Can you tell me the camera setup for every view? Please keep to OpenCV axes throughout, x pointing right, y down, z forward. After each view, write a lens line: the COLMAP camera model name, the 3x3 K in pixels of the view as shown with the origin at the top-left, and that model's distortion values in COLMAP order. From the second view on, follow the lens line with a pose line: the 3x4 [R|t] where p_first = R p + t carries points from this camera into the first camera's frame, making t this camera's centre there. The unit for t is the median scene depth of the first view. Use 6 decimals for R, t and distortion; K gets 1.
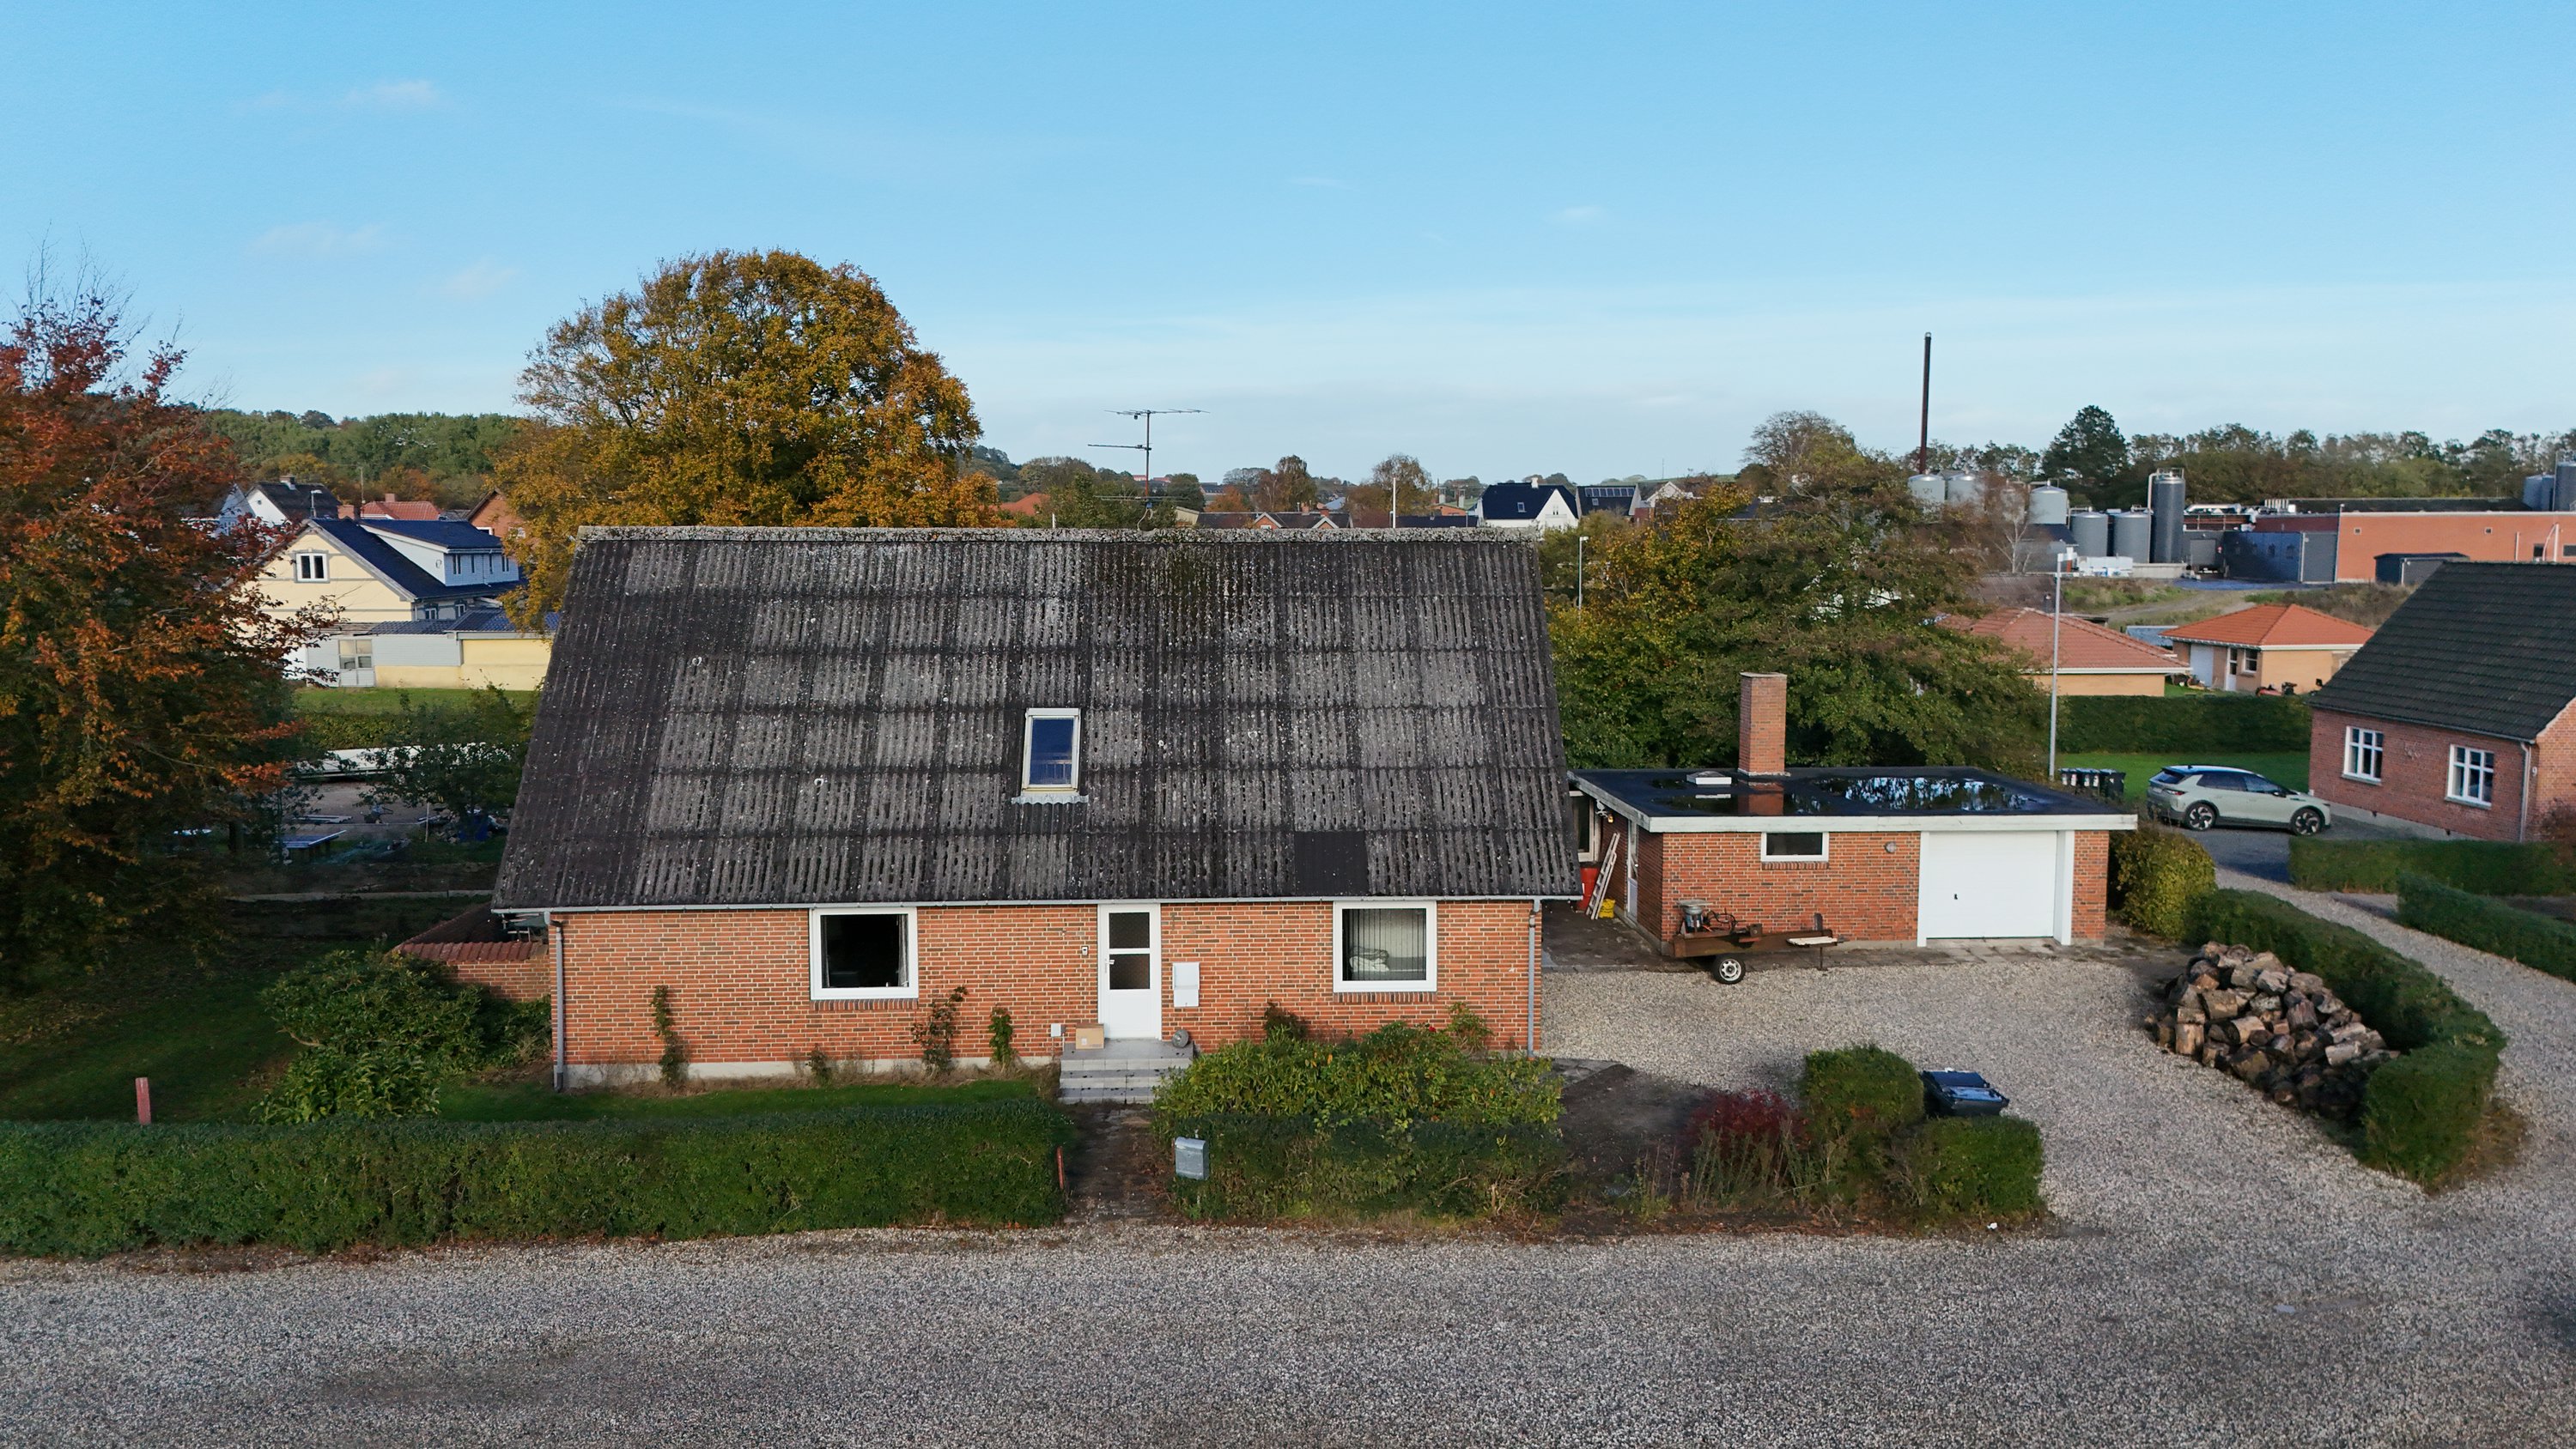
lens RADIAL K [[1904.7, 0, 1298.9], [0, 1904.7, 717.4], [0, 0, 1]] dist [0.073269, -0.065164]
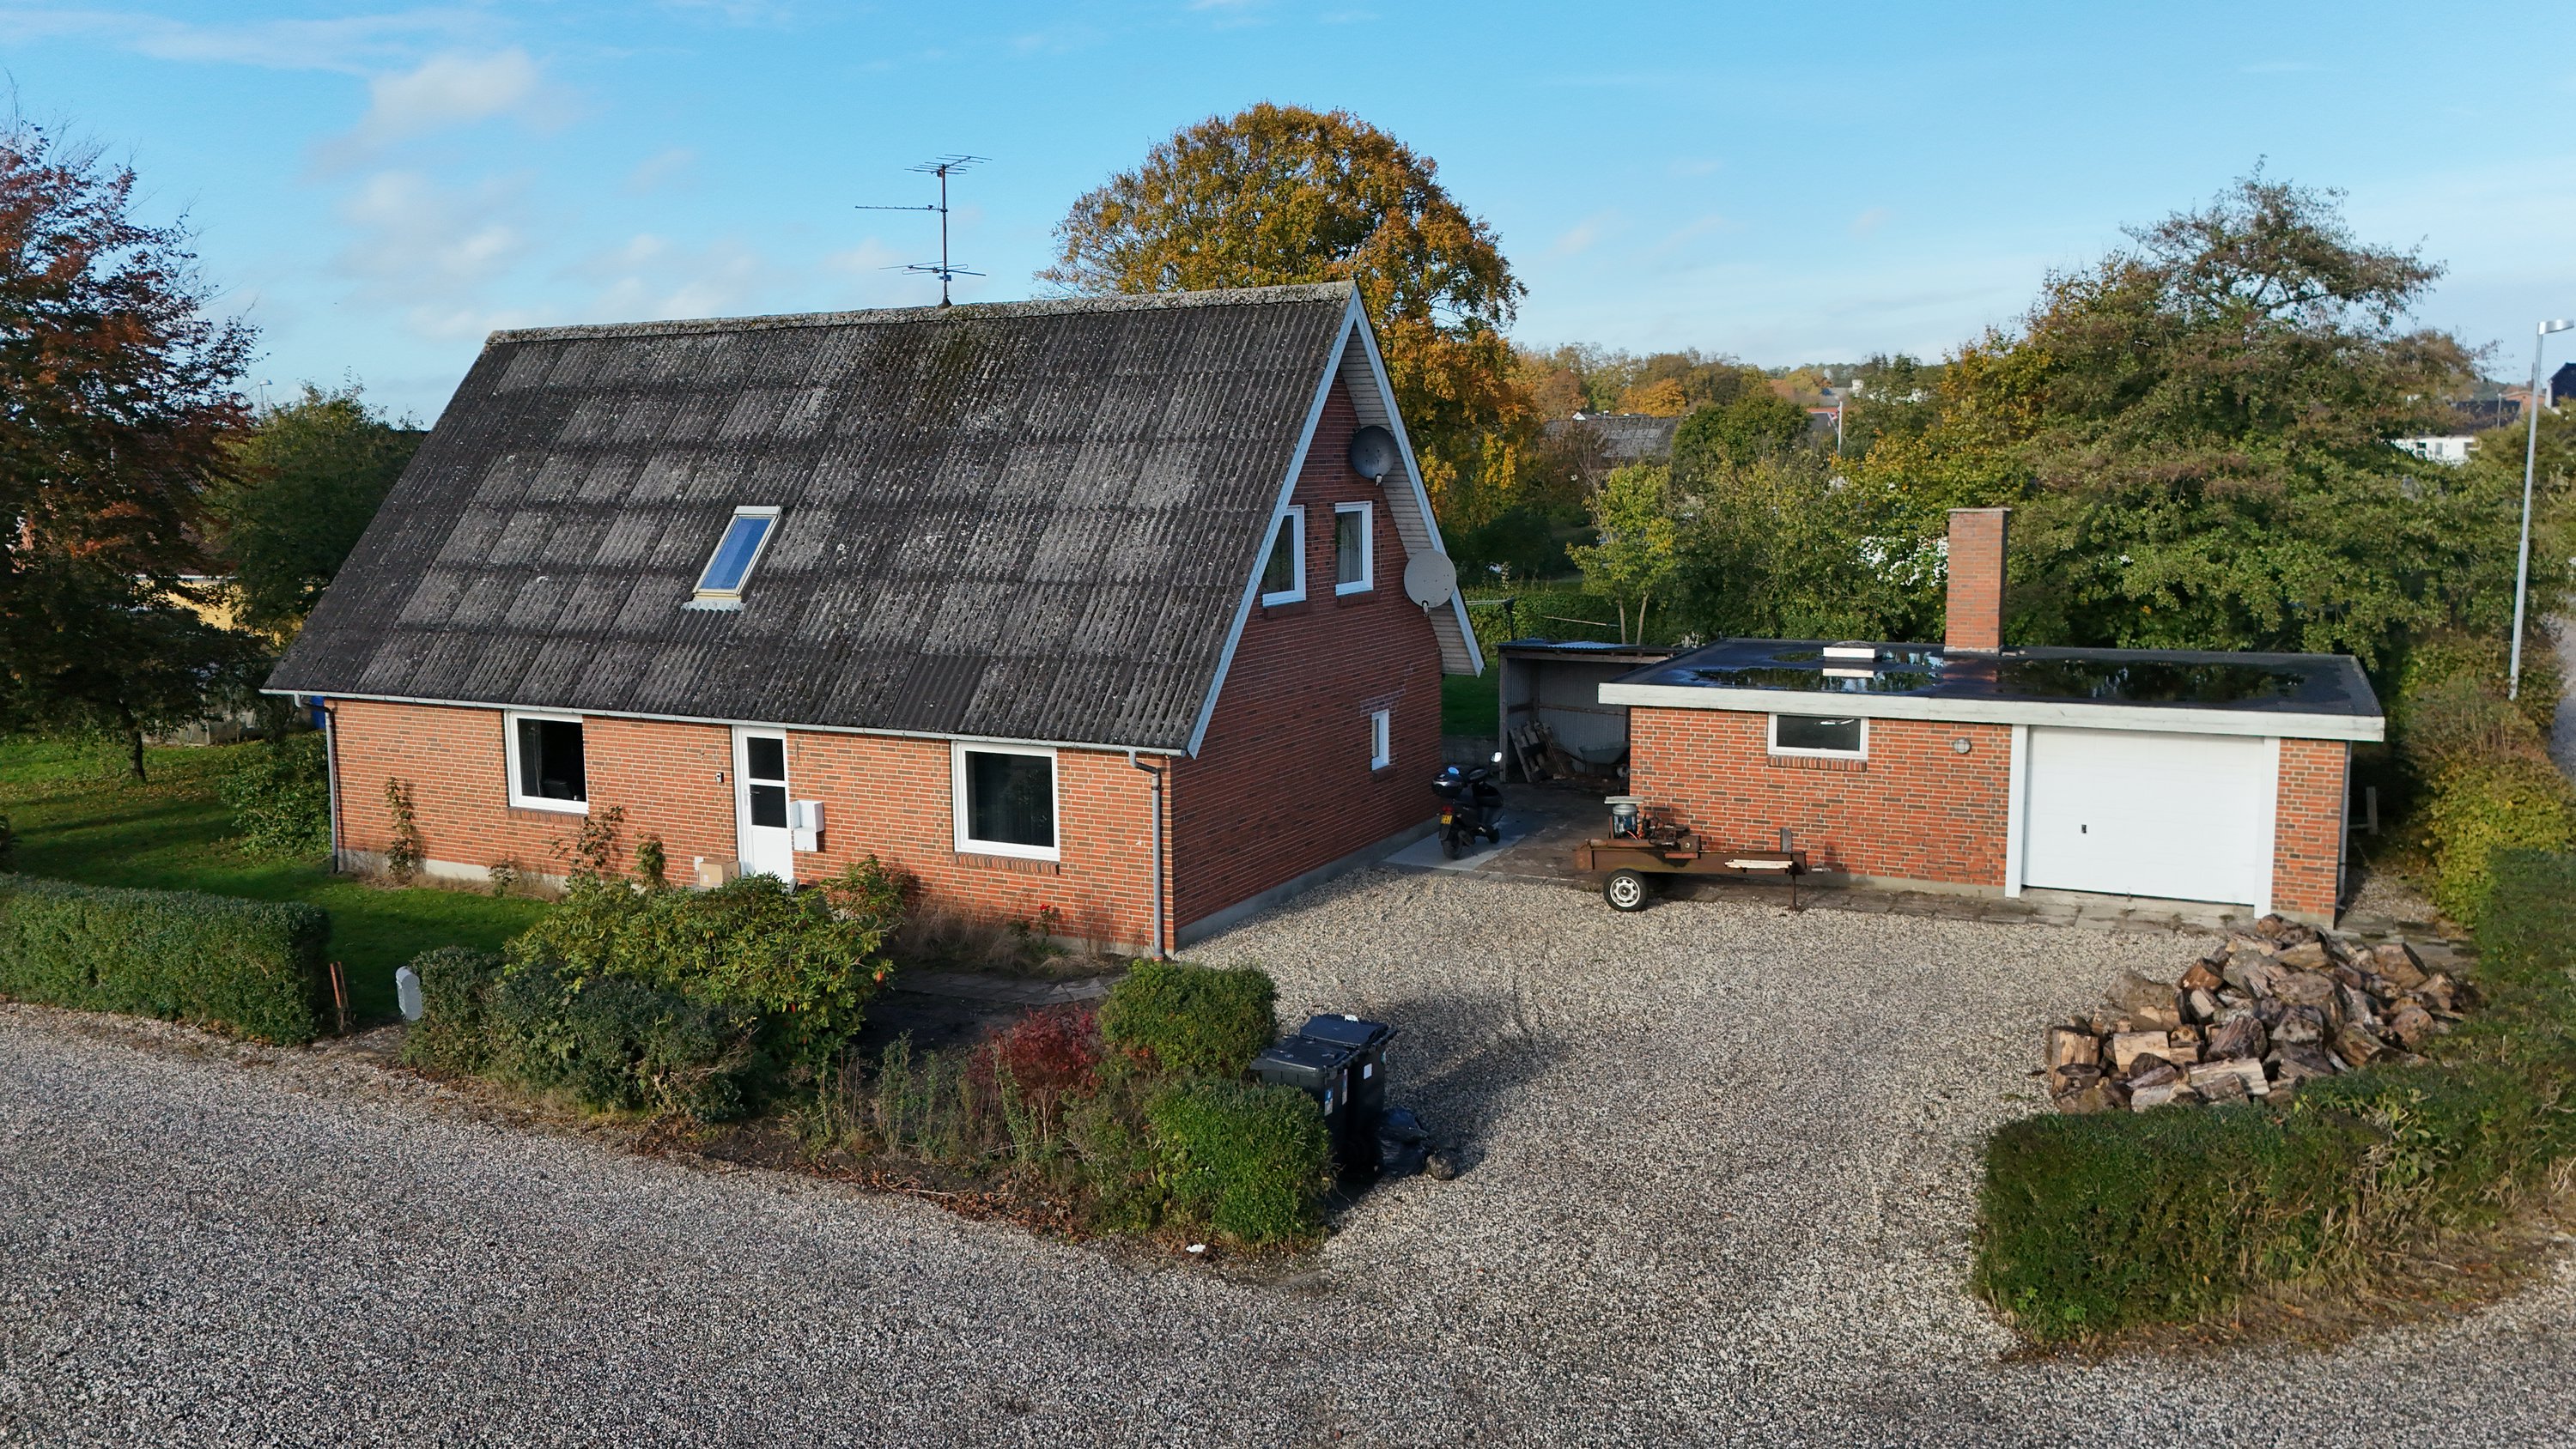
lens RADIAL K [[1904.7, 0, 1290.7], [0, 1904.7, 740.2], [0, 0, 1]] dist [0.073269, -0.065164]
pose [[0.856642, 0.061351, -0.512250, 0.559092], [-0.036523, 0.997625, 0.058405, 0.043379], [0.514616, -0.031323, 0.856848, 0.372985]]
